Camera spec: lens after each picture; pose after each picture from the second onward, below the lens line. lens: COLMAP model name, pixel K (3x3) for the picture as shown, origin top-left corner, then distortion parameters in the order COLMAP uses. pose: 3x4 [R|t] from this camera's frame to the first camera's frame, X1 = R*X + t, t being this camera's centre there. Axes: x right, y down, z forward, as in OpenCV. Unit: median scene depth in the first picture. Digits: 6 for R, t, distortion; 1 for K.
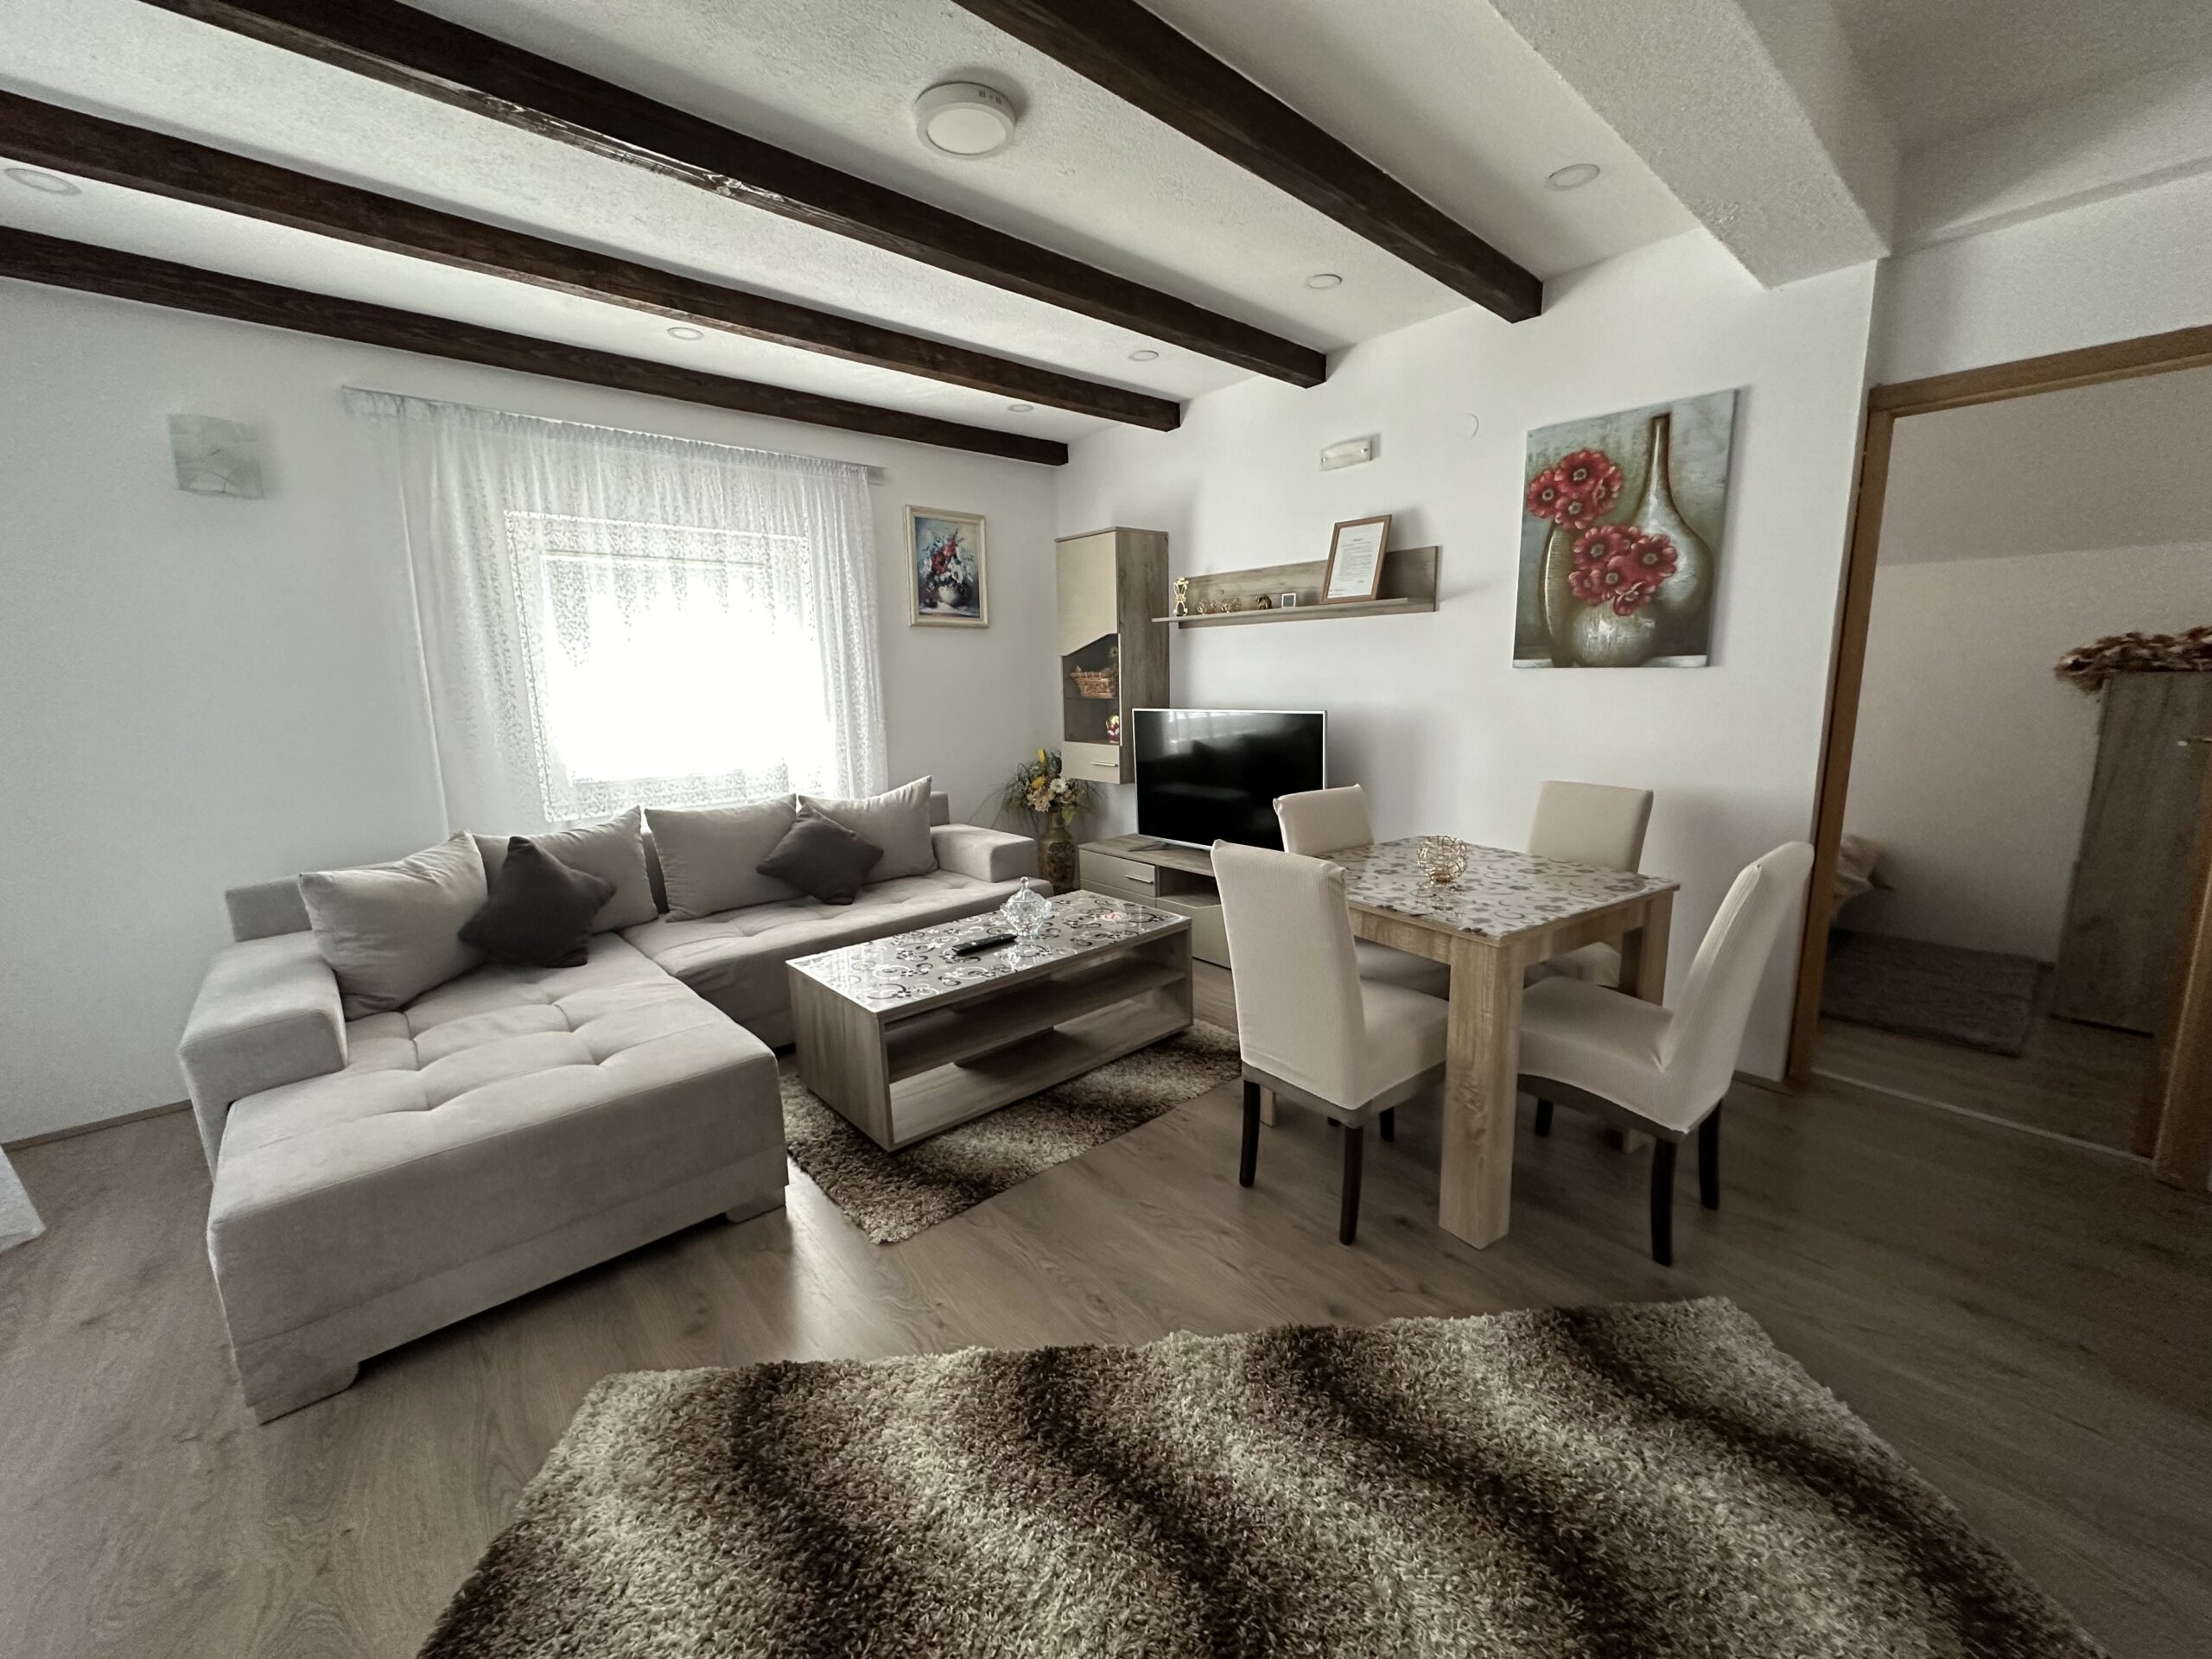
lens RADIAL K [[888.4, 0, 1102.1], [0, 888.4, 832.4], [0, 0, 1]] dist [-0.001897, 0.000465]
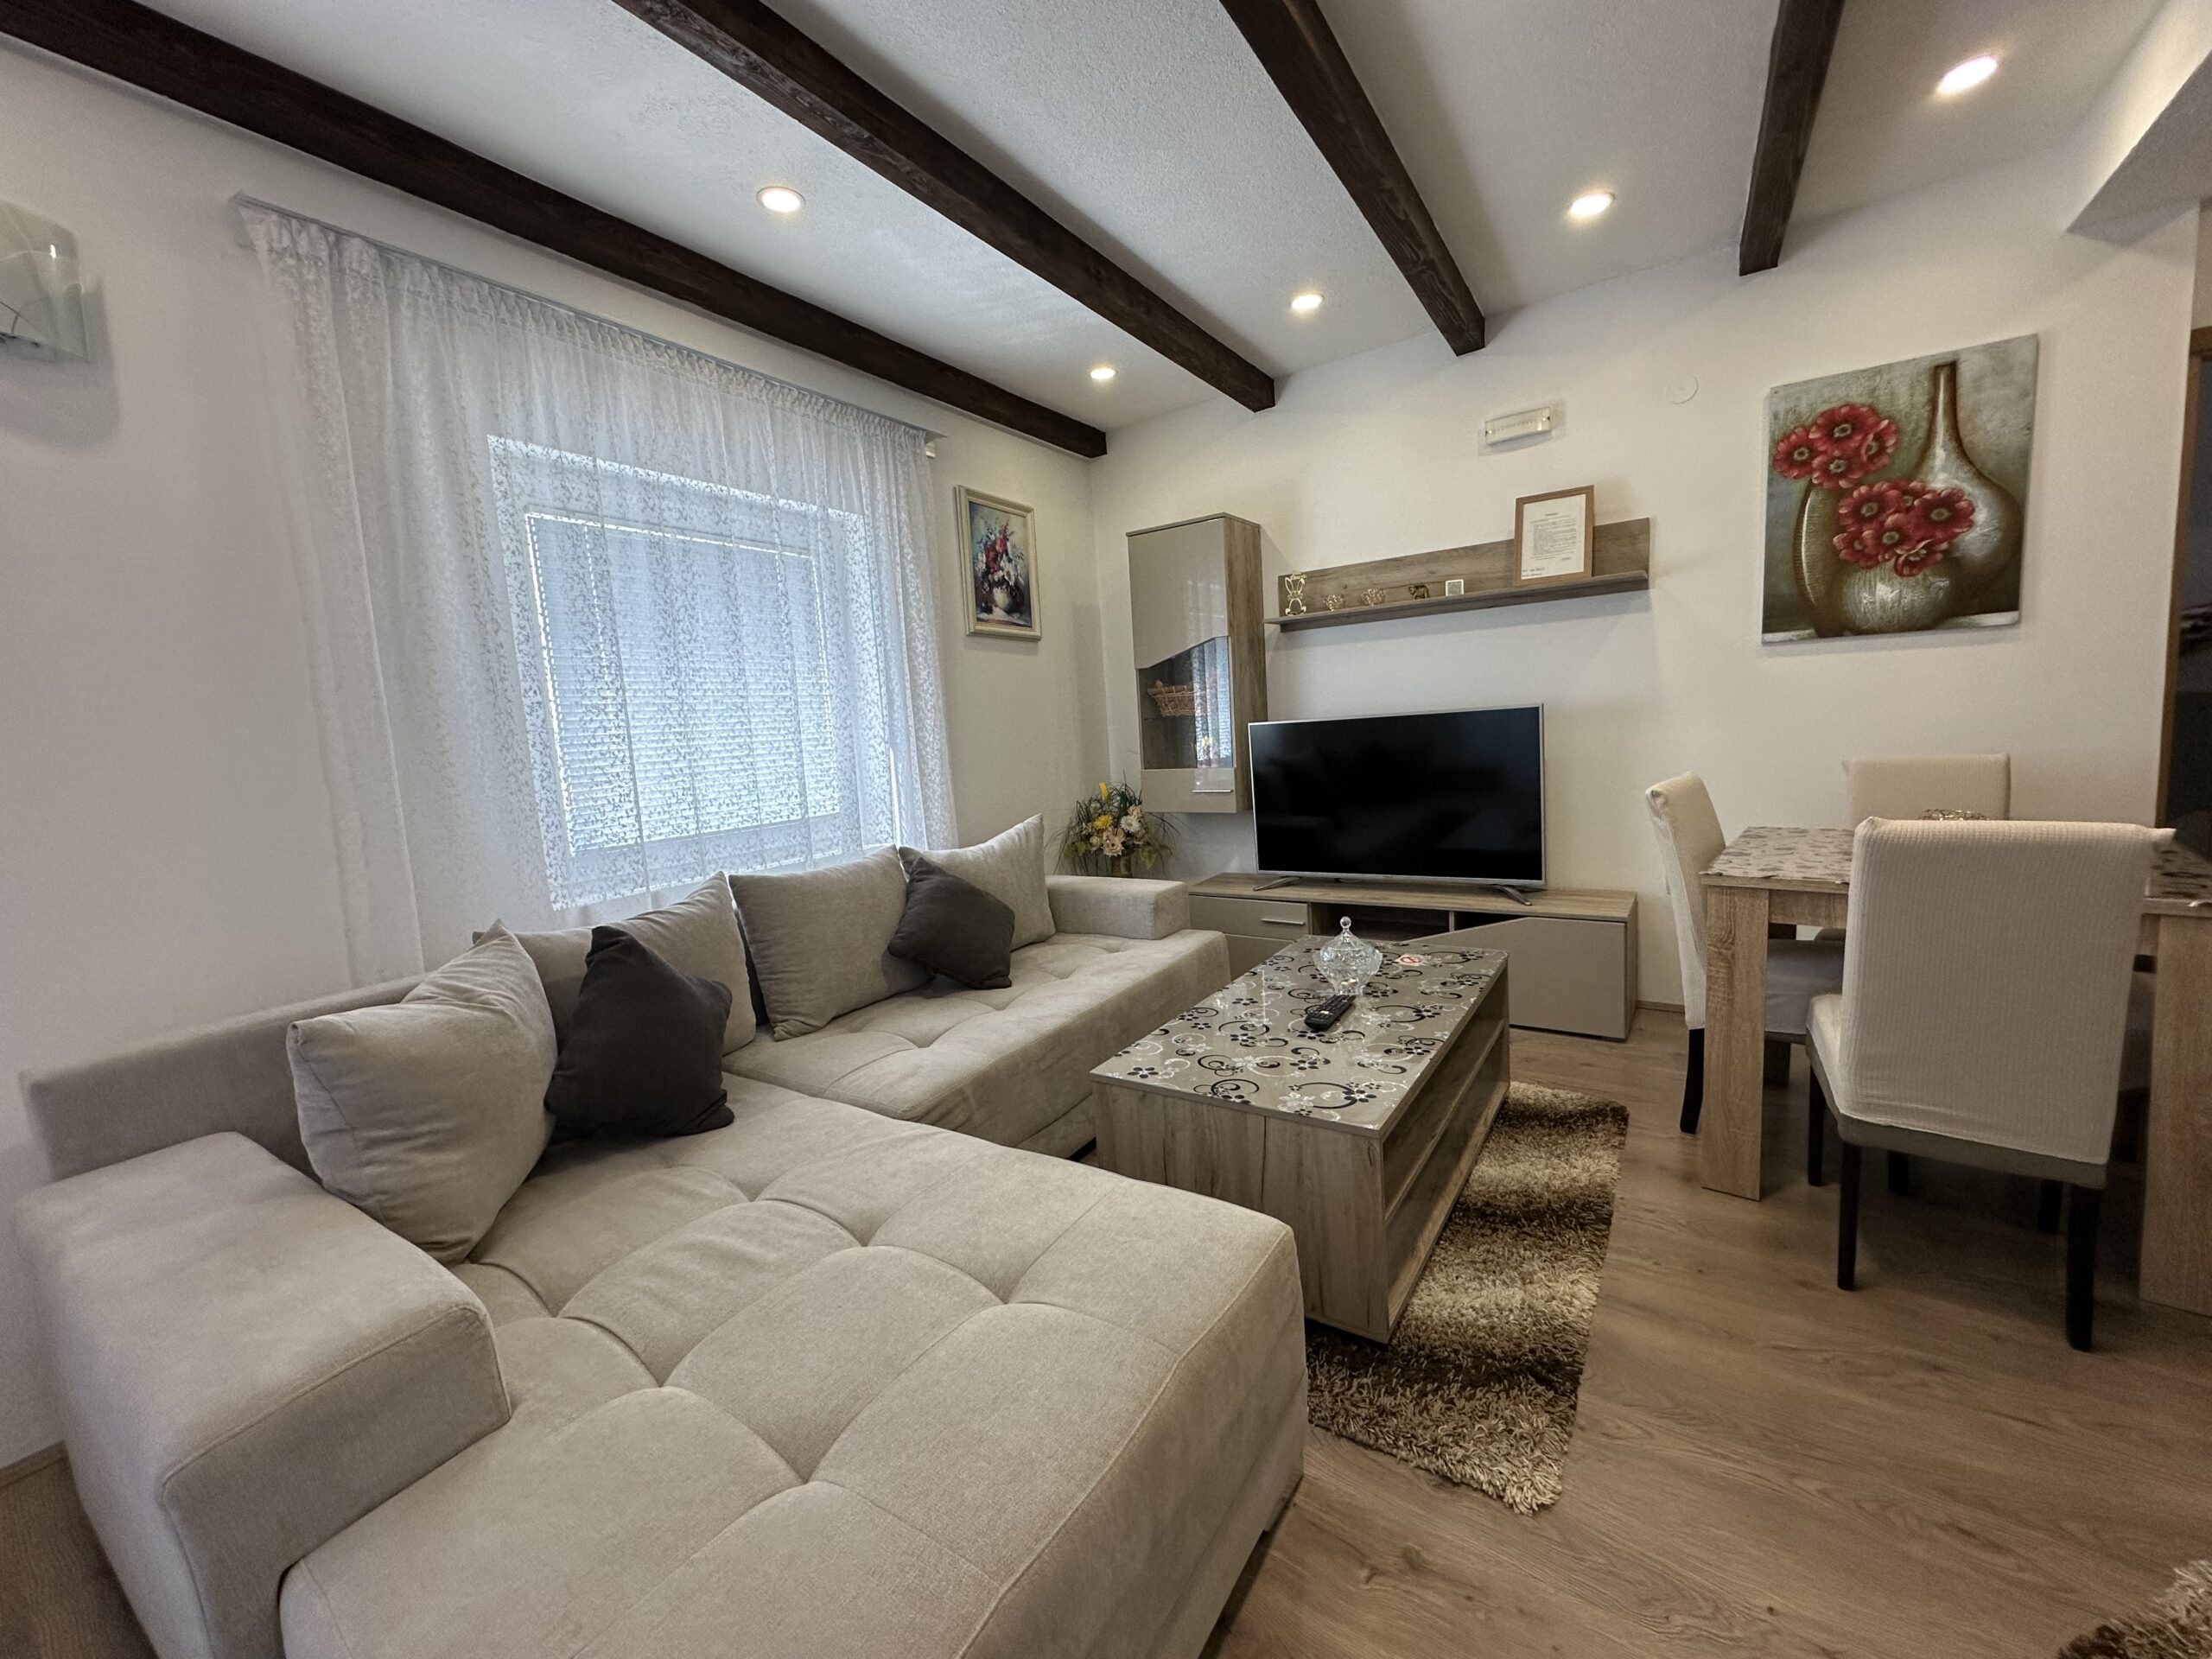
lens RADIAL K [[888.4, 0, 1107.1], [0, 888.4, 831.5], [0, 0, 1]] dist [-0.001897, 0.000465]
pose [[0.966163, -0.068383, 0.248704, -0.438726], [0.086083, 0.994419, -0.060990, 0.006504], [-0.243145, 0.080336, 0.966657, 0.297434]]
